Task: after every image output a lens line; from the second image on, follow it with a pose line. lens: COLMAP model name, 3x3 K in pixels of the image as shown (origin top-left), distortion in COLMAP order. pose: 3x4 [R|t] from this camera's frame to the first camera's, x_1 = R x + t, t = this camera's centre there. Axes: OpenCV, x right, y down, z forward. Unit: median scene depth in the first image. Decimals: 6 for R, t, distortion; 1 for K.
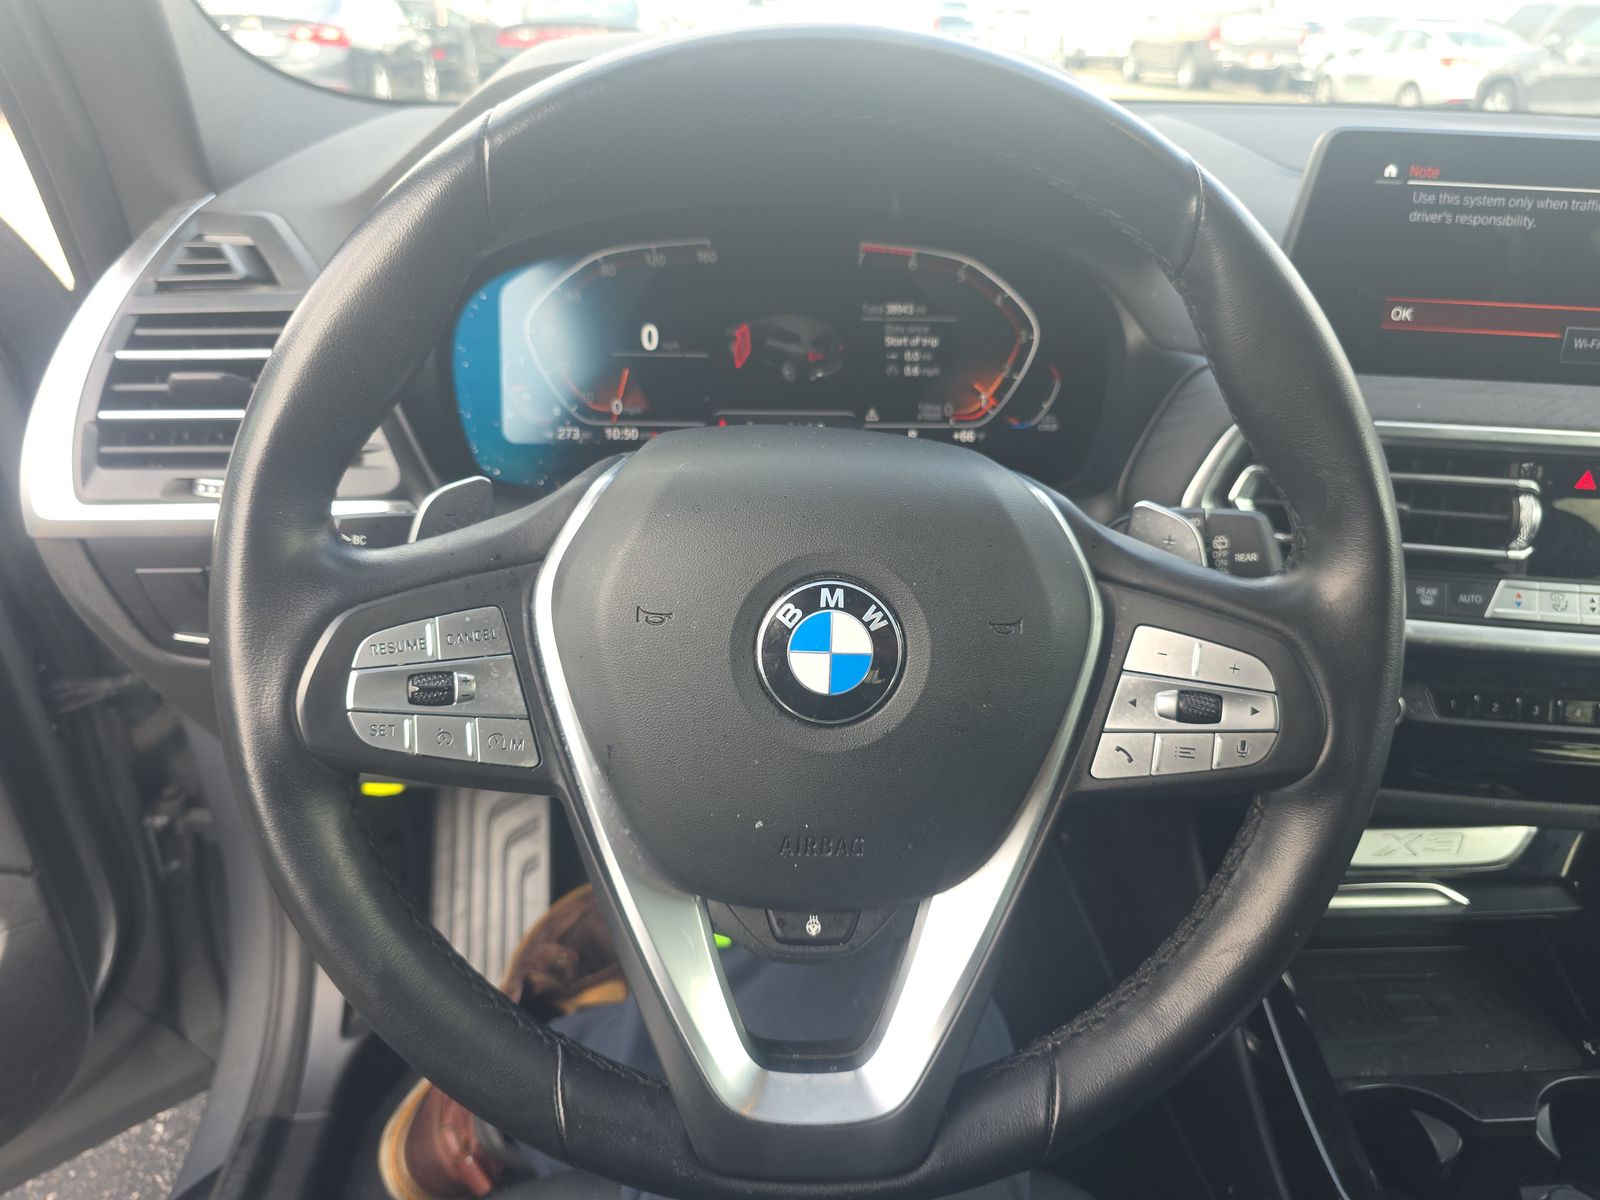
lens RADIAL K [[1093.2, 0, 797.4], [0, 1093.2, 609.9], [0, 0, 1]] dist [0.043108, -0.039858]
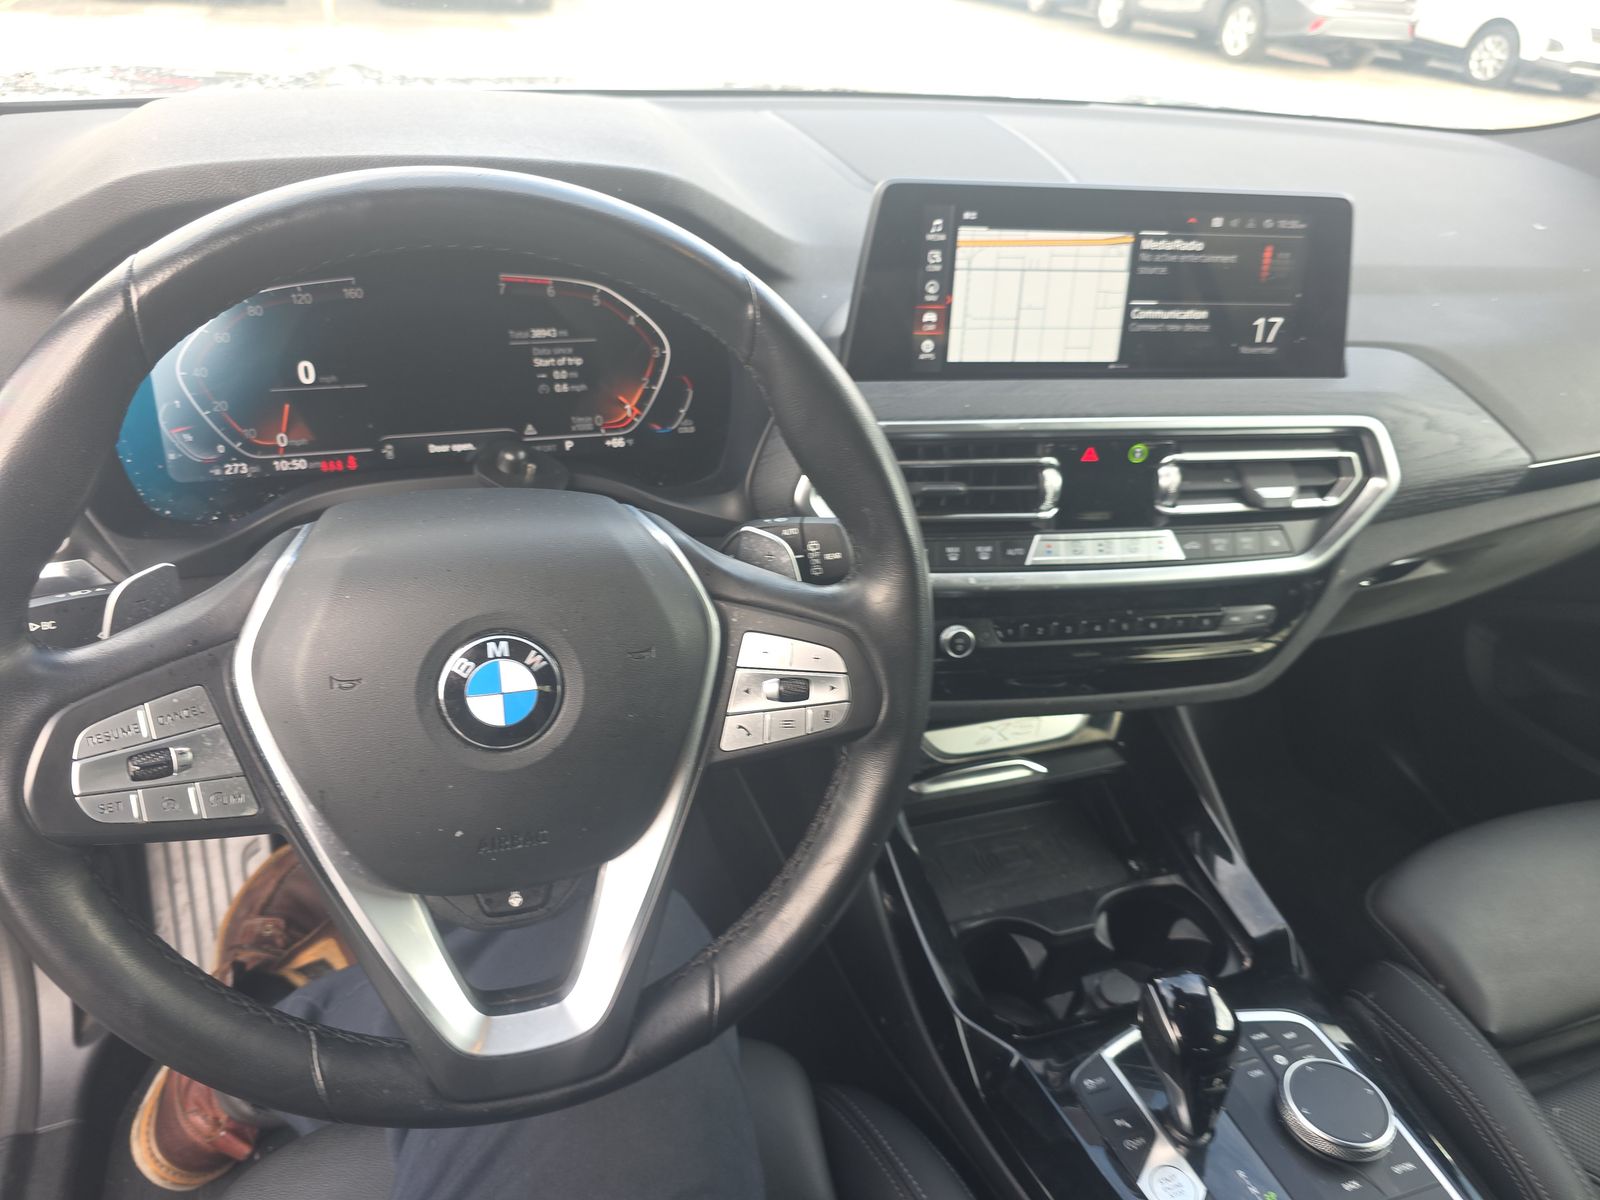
lens RADIAL K [[1093.2, 0, 784.9], [0, 1093.2, 622.9], [0, 0, 1]] dist [0.043108, -0.039858]
pose [[0.964553, -0.113608, 0.238182, 0.032317], [0.088606, 0.989613, 0.113200, -0.093163], [-0.248568, -0.088083, 0.964601, -0.173450]]
